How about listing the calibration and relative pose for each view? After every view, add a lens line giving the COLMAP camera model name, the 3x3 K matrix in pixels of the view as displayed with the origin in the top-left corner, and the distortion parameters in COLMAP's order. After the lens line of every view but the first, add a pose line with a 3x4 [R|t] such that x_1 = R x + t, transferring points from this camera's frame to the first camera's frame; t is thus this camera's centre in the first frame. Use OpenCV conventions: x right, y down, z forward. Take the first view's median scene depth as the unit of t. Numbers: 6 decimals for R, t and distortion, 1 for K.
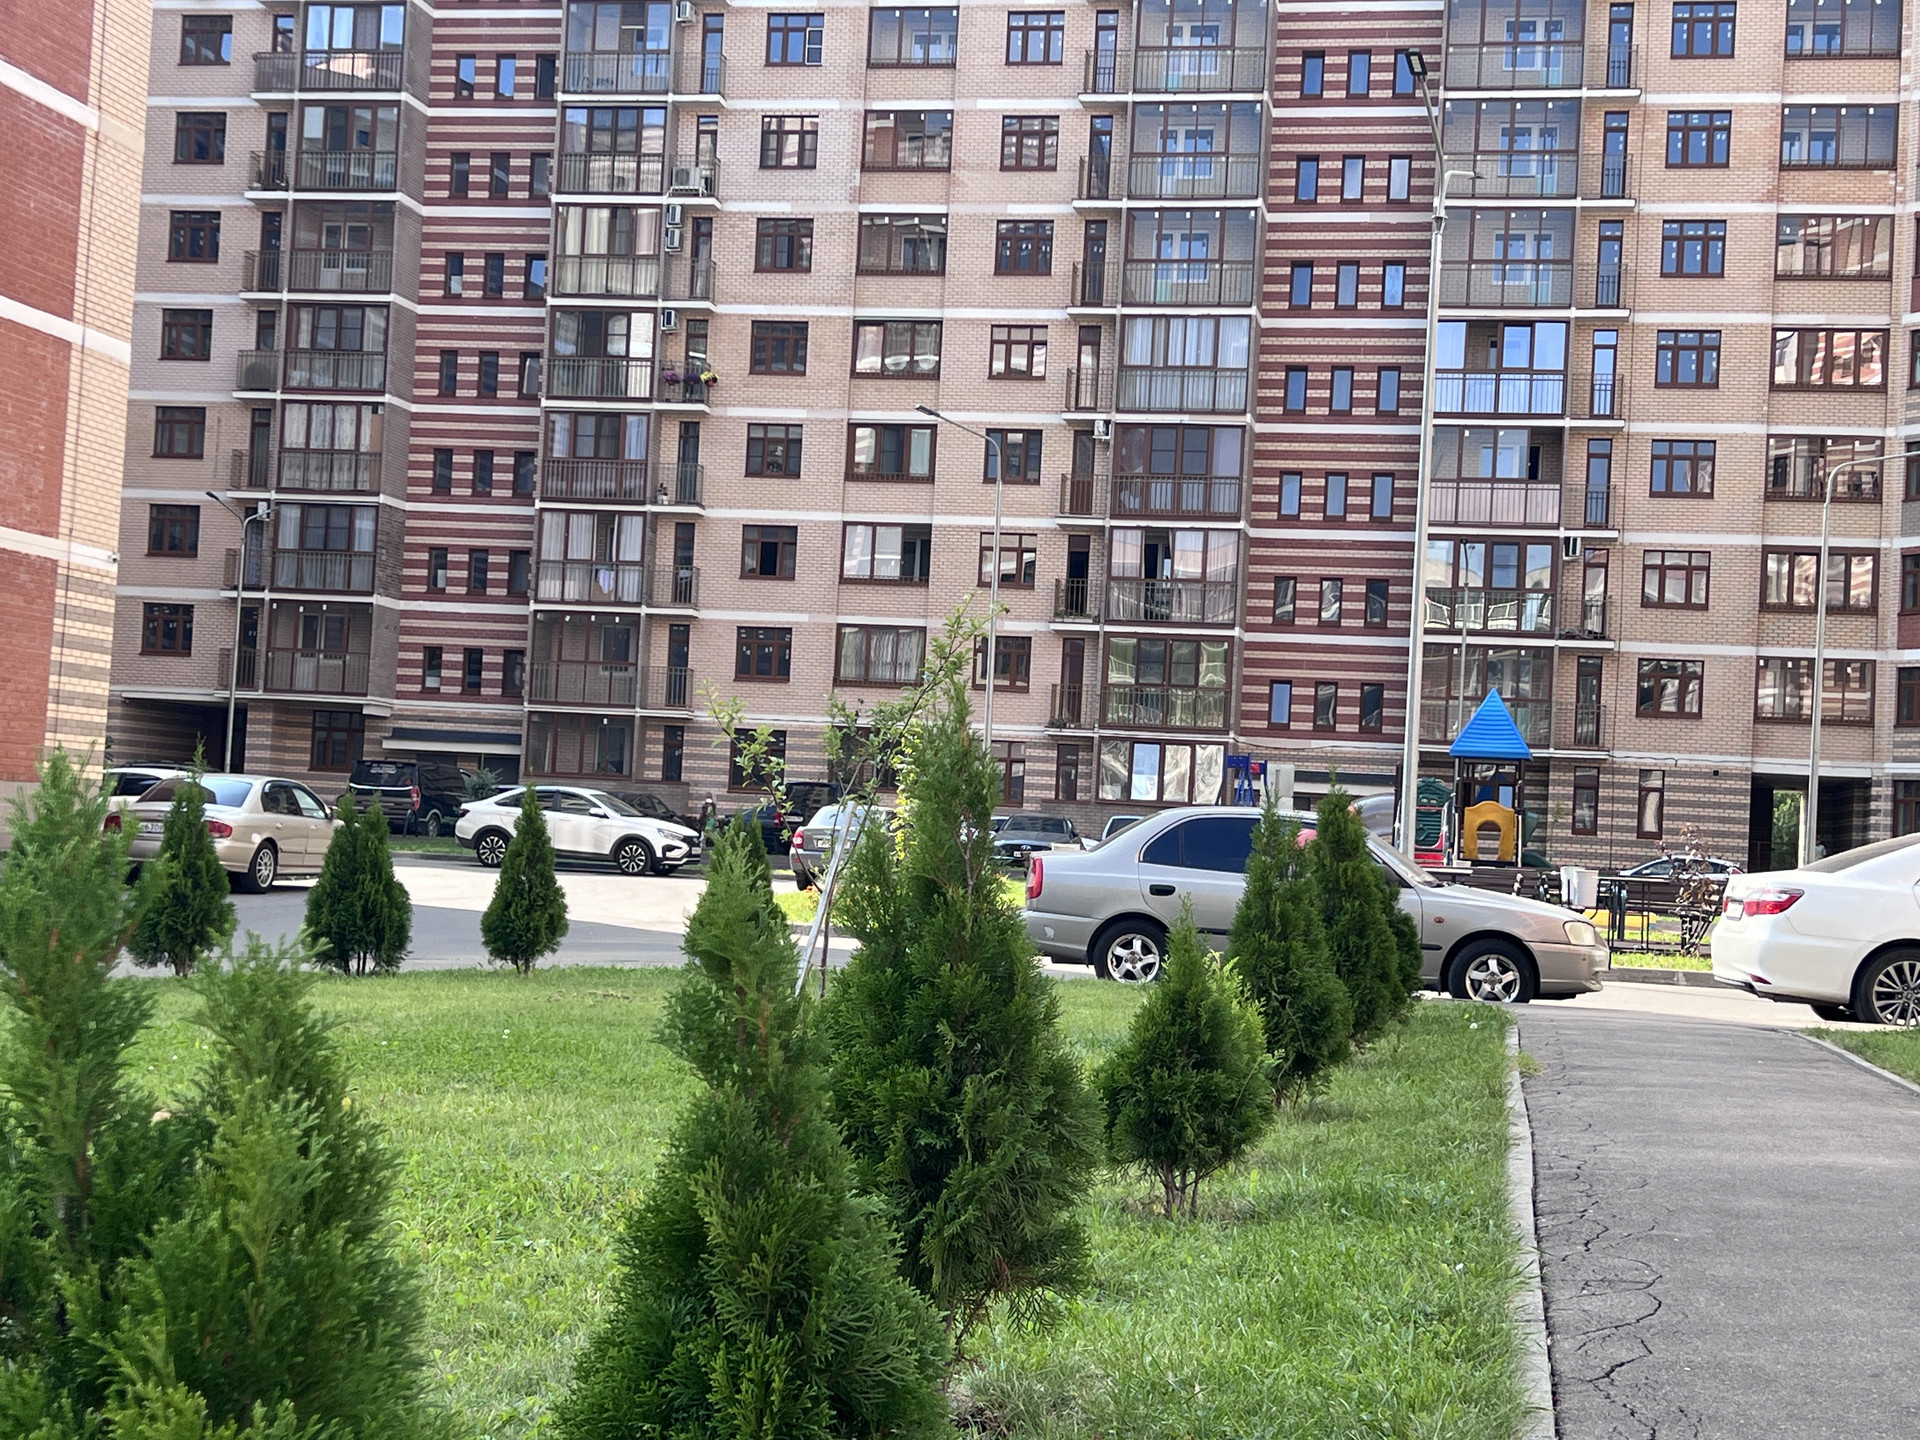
lens RADIAL K [[2616.4, 0, 991.6], [0, 2616.4, 722.3], [0, 0, 1]] dist [0.265788, -0.991580]
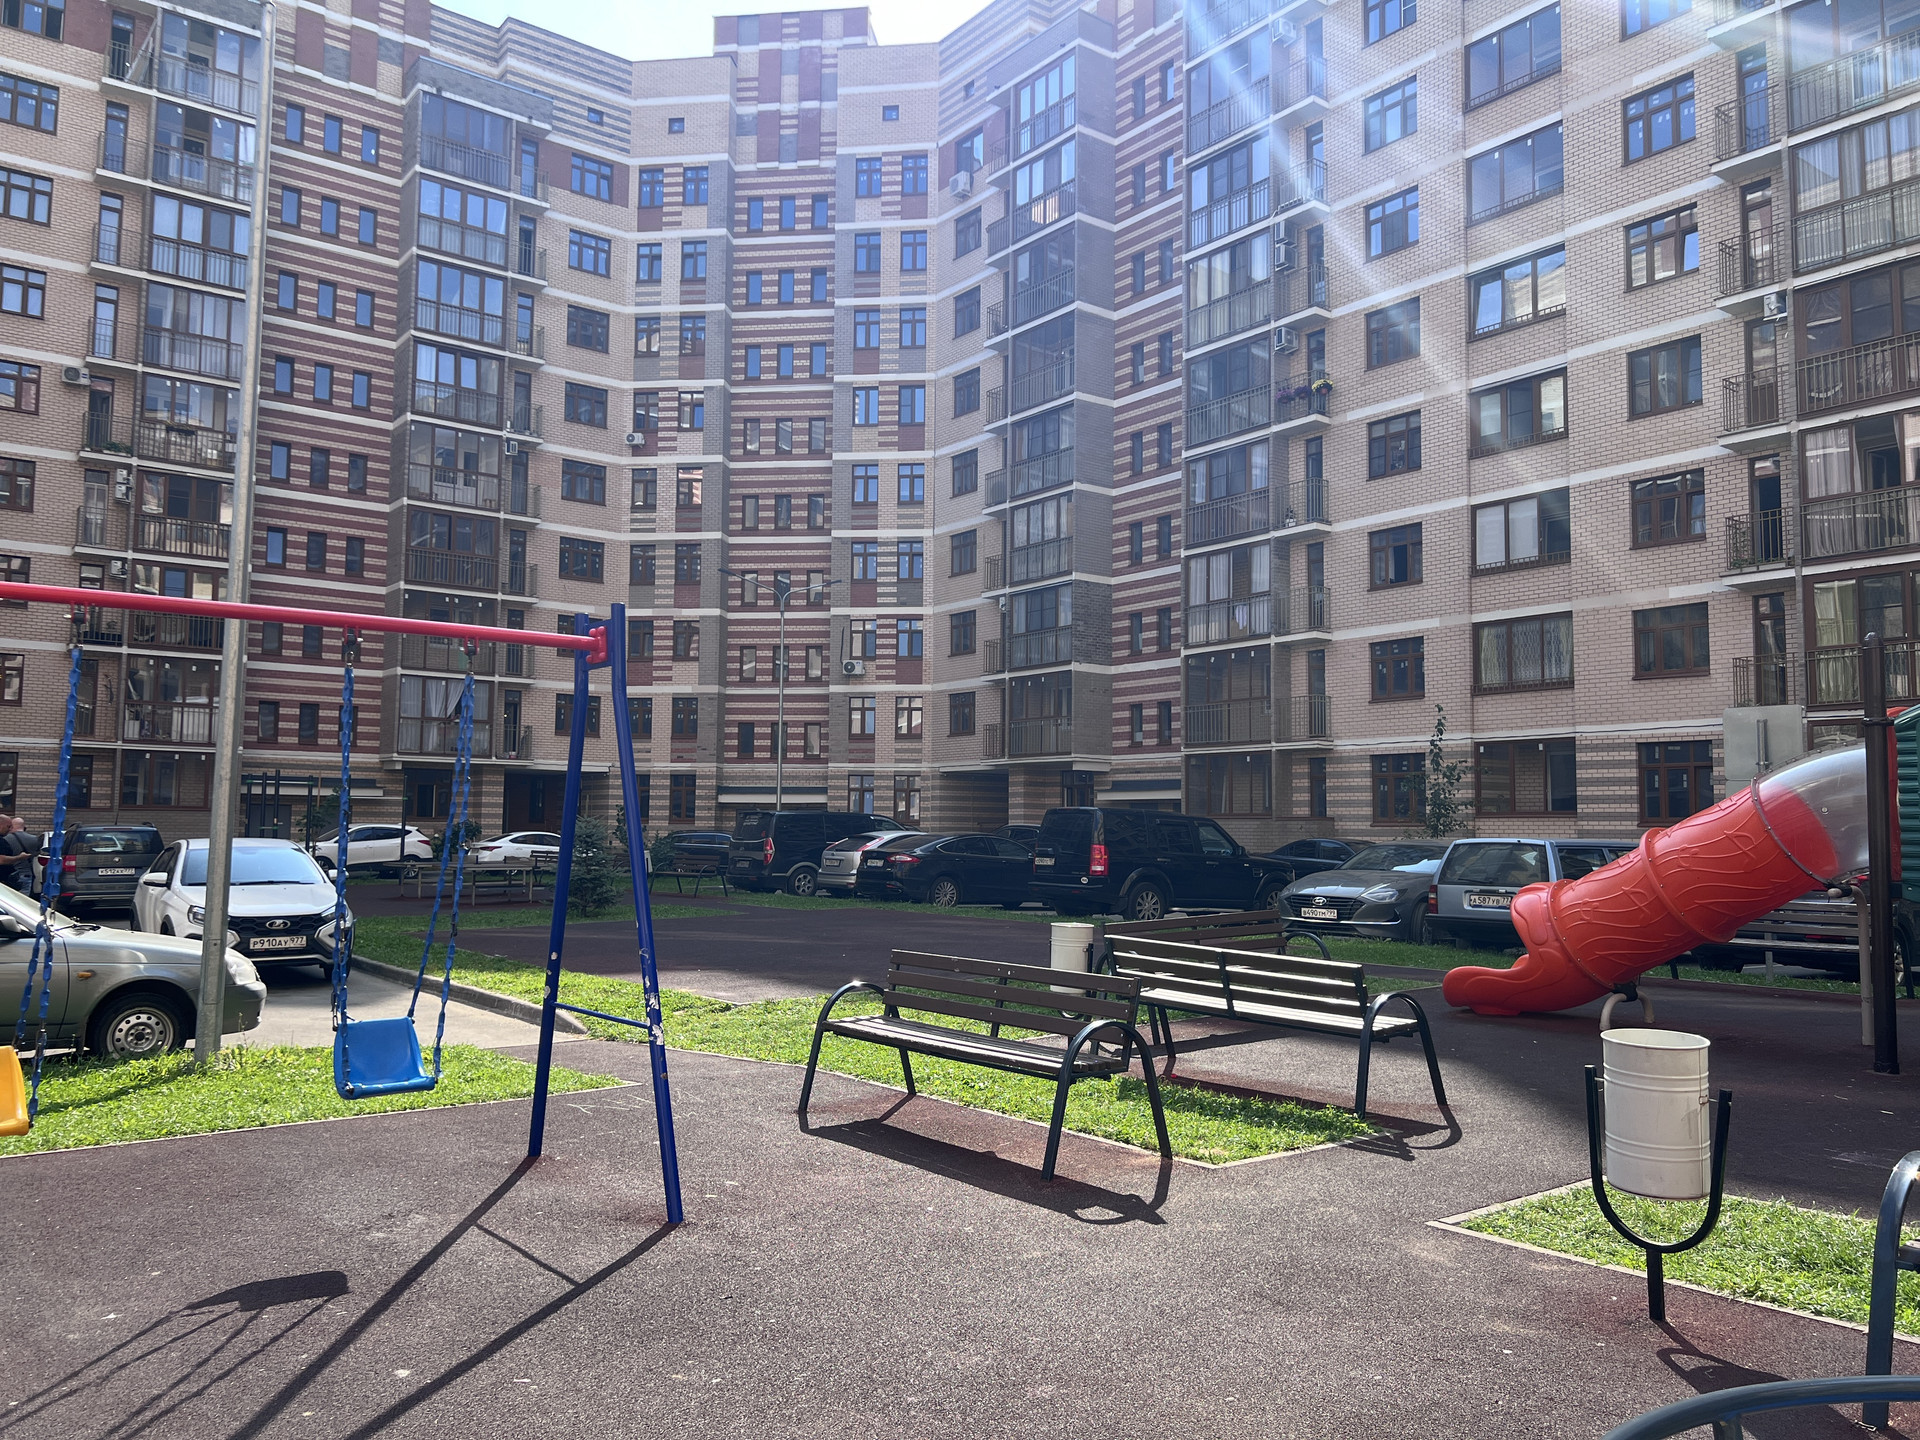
lens RADIAL K [[1436.4, 0, 954.3], [0, 1436.4, 731.2], [0, 0, 1]] dist [0.050994, -0.059735]
pose [[0.748084, -0.093953, -0.656920, 0.122855], [0.060935, 0.995470, -0.072981, 0.021770], [0.660801, 0.014566, 0.750420, 0.533225]]
